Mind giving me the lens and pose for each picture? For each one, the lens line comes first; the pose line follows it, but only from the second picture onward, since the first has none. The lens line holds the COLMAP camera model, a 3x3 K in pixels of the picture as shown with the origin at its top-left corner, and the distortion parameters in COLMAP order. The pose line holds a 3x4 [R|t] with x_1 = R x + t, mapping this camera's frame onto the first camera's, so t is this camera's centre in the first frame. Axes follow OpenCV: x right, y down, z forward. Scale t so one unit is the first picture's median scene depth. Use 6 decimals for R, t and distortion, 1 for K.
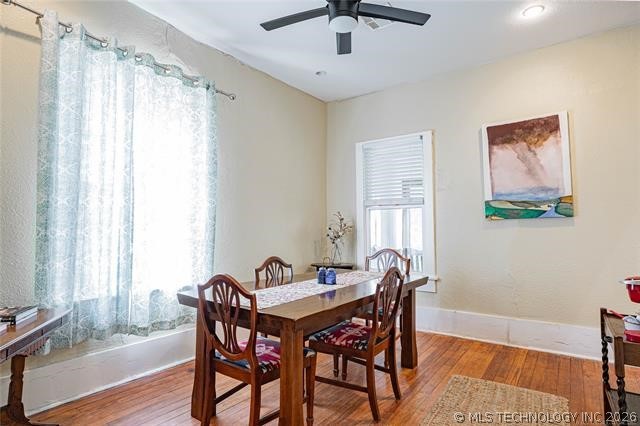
lens RADIAL K [[351.7, 0, 320.0], [0, 351.7, 213.0], [0, 0, 1]] dist [-0.053463, 0.038456]
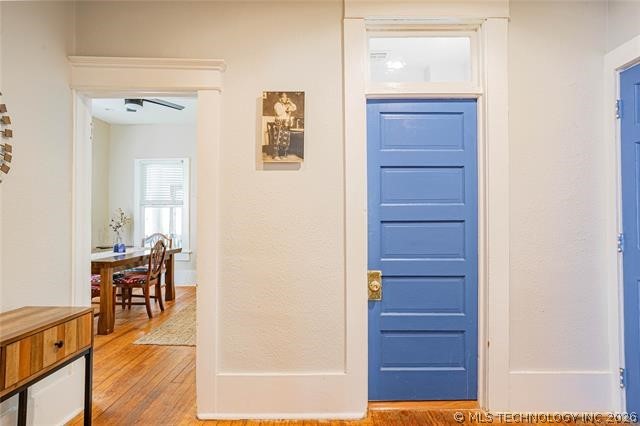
lens RADIAL K [[351.7, 0, 320.0], [0, 351.7, 213.0], [0, 0, 1]] dist [-0.053463, 0.038456]
pose [[0.811028, 0.012404, 0.584876, -0.135658], [-0.025457, 0.999576, 0.014101, -0.030628], [-0.584454, -0.026325, 0.811000, -0.717834]]
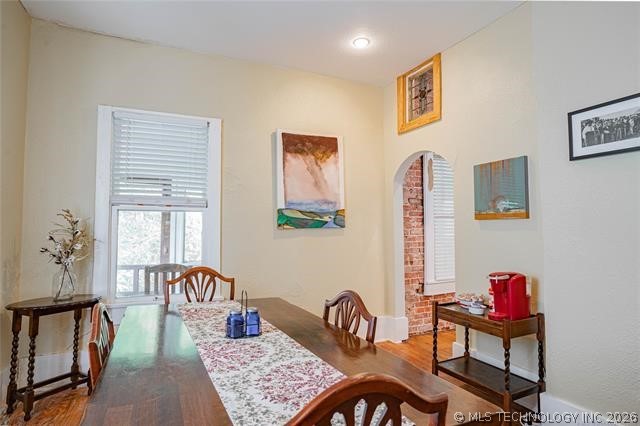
lens RADIAL K [[351.7, 0, 320.0], [0, 351.7, 213.0], [0, 0, 1]] dist [-0.053463, 0.038456]
pose [[0.506156, 0.048433, 0.861081, -0.305404], [-0.042676, 0.998605, -0.031083, 0.001907], [-0.861385, -0.021014, 0.507517, 0.426875]]
